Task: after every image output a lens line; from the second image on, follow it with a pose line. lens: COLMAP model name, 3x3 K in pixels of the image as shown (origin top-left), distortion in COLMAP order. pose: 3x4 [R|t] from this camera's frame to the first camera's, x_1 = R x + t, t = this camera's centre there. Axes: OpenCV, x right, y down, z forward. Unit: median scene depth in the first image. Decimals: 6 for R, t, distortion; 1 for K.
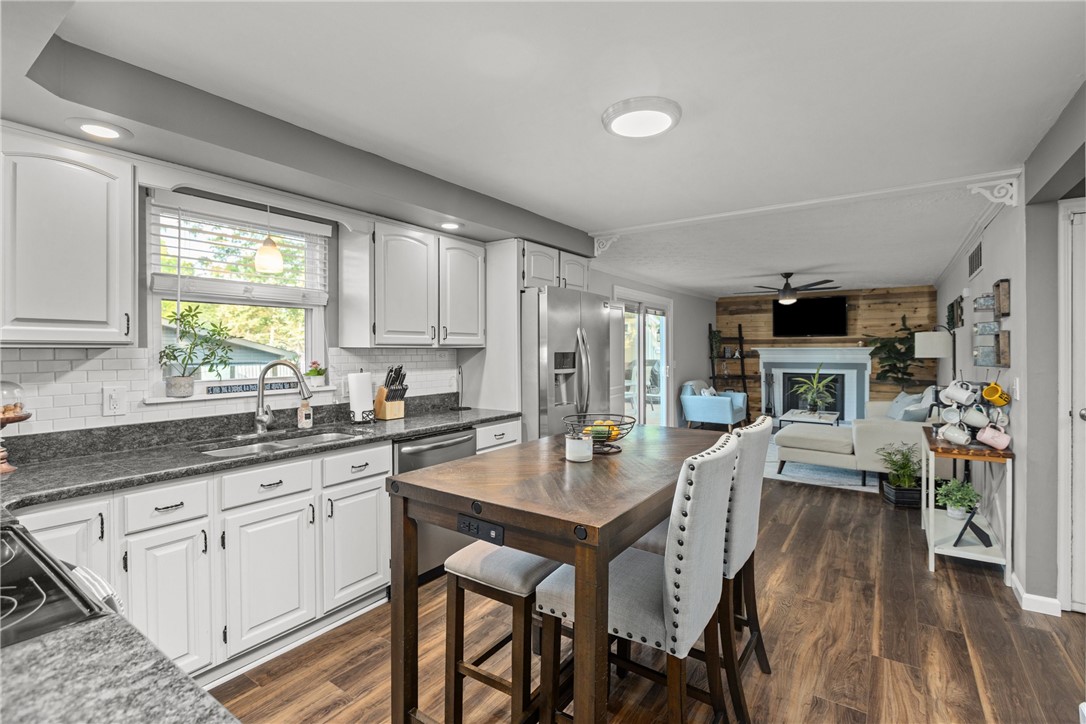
lens RADIAL K [[492.8, 0, 544.8], [0, 492.8, 357.6], [0, 0, 1]] dist [-0.003253, 0.000073]
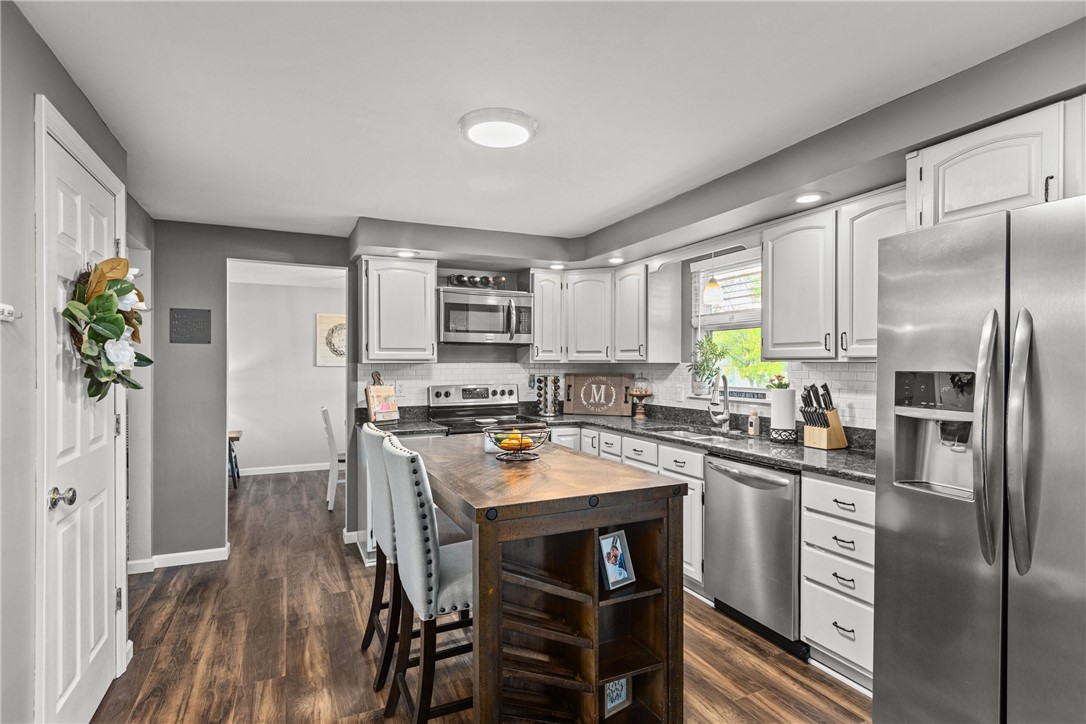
lens RADIAL K [[565.7, 0, 538.5], [0, 565.7, 356.9], [0, 0, 1]] dist [0.002919, 0.000111]
pose [[-0.524704, -0.003421, -0.851278, 0.347475], [-0.007756, 0.999970, 0.000762, -0.011749], [0.851249, 0.007002, -0.524715, 0.511100]]
